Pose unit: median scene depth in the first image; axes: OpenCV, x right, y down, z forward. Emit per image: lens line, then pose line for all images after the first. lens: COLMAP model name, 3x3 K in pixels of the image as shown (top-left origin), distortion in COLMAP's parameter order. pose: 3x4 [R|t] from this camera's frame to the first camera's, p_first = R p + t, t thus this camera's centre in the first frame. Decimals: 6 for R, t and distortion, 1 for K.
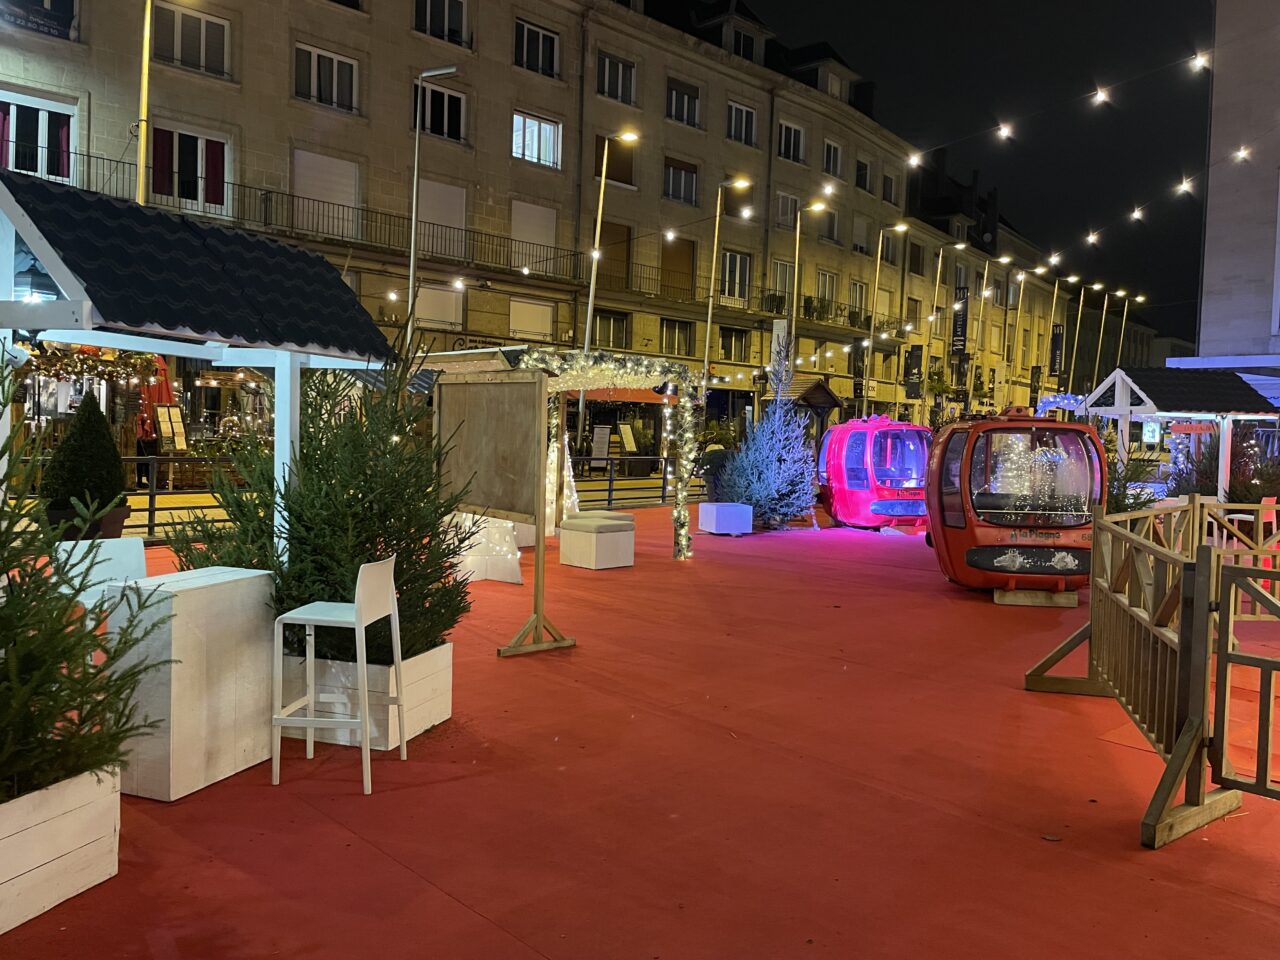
lens RADIAL K [[960.2, 0, 644.9], [0, 960.2, 482.1], [0, 0, 1]] dist [0.054564, -0.073771]
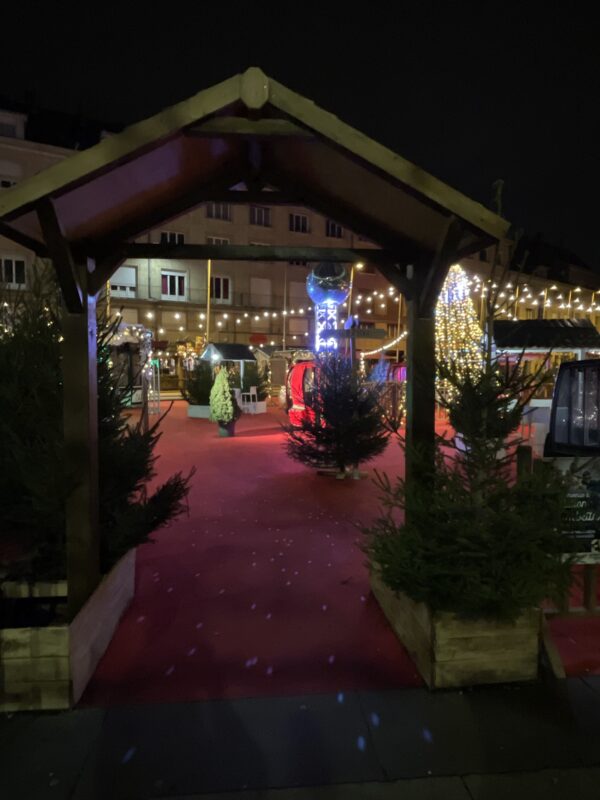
lens RADIAL K [[492.2, 0, 305.4], [0, 492.2, 402.9], [0, 0, 1]] dist [-0.006523, 0.004035]
pose [[0.968548, -0.011535, -0.248557, 0.143369], [0.014572, 0.999840, 0.010382, 0.022914], [0.248398, -0.013677, 0.968562, -0.352166]]
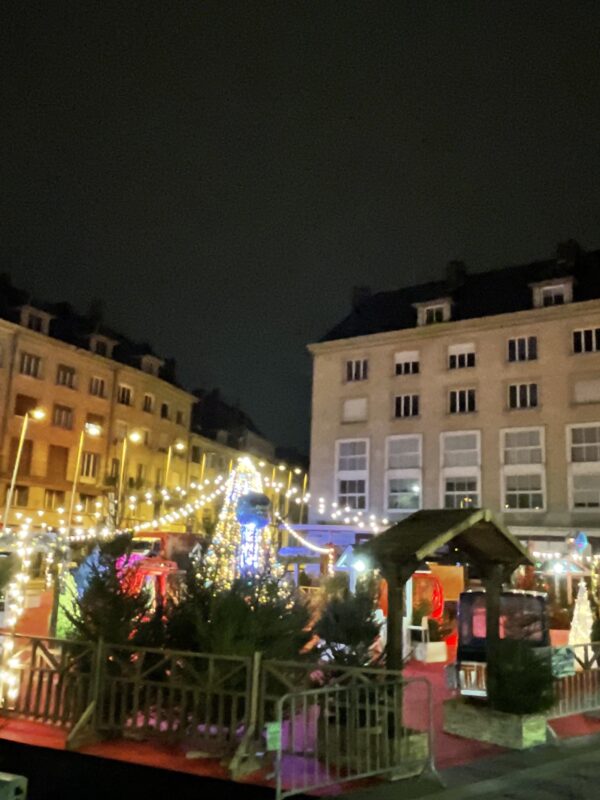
lens RADIAL K [[730.1, 0, 307.1], [0, 730.1, 397.6], [0, 0, 1]] dist [0.002070, 0.000000]
pose [[0.930678, 0.078316, 0.357360, -0.033846], [0.012940, 0.969160, -0.246092, 0.007033], [-0.365612, 0.233657, 0.900962, -0.517185]]
